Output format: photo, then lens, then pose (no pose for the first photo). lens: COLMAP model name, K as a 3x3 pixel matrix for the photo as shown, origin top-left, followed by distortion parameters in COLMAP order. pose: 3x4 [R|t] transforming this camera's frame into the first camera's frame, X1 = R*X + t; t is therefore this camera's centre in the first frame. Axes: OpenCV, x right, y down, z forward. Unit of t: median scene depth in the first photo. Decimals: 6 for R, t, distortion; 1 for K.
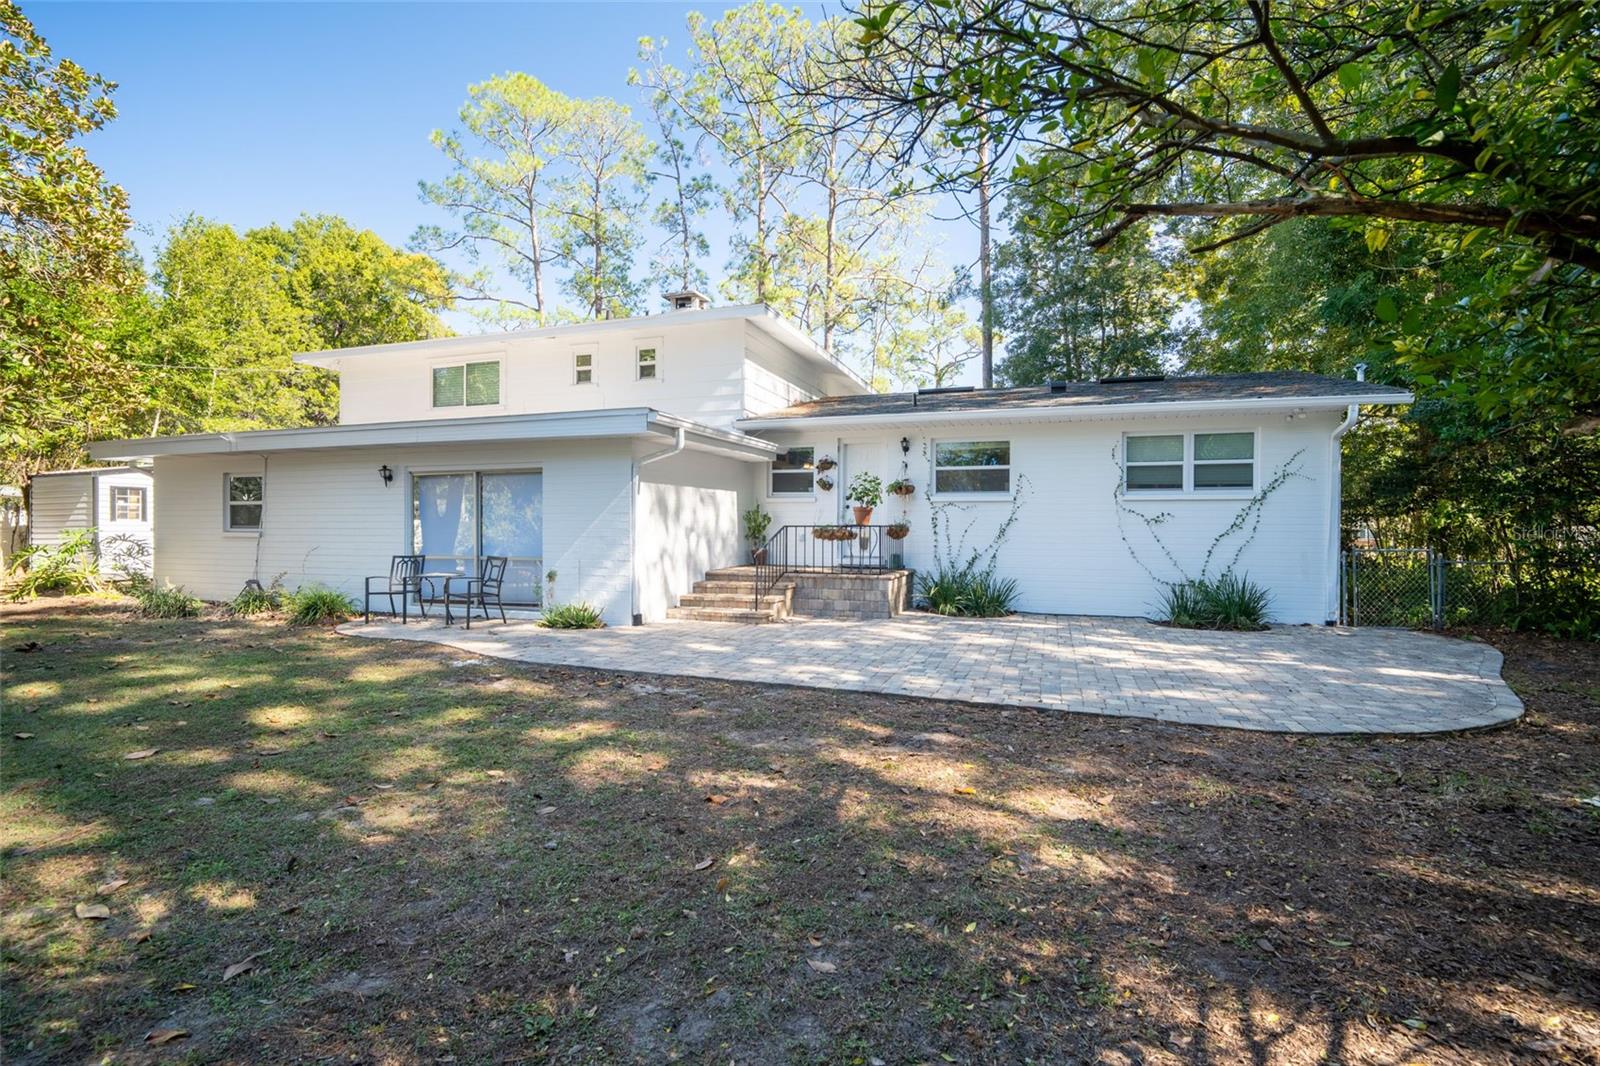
lens RADIAL K [[743.8, 0, 800.0], [0, 743.8, 533.0], [0, 0, 1]] dist [-0.001205, -0.000401]
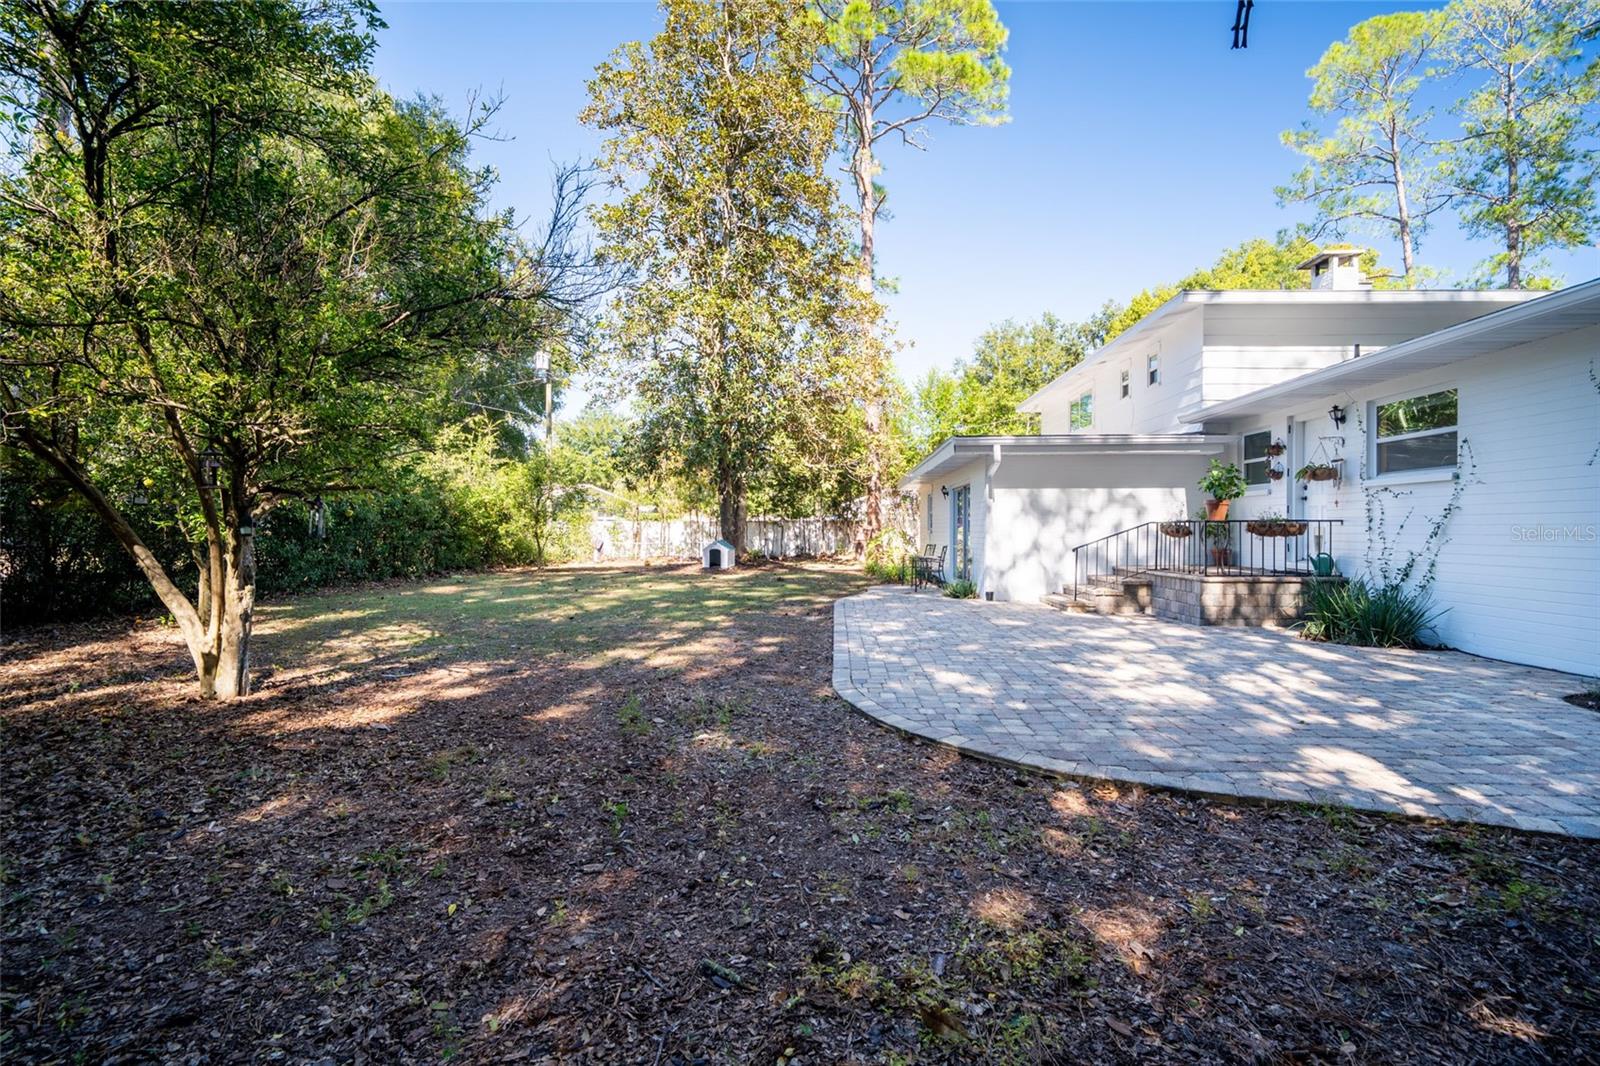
lens RADIAL K [[743.8, 0, 800.0], [0, 743.8, 533.0], [0, 0, 1]] dist [-0.001205, -0.000401]
pose [[0.333700, -0.005361, -0.942664, 0.577808], [-0.006805, 0.999944, -0.008095, 0.011448], [0.942655, 0.009116, 0.333645, 0.187133]]
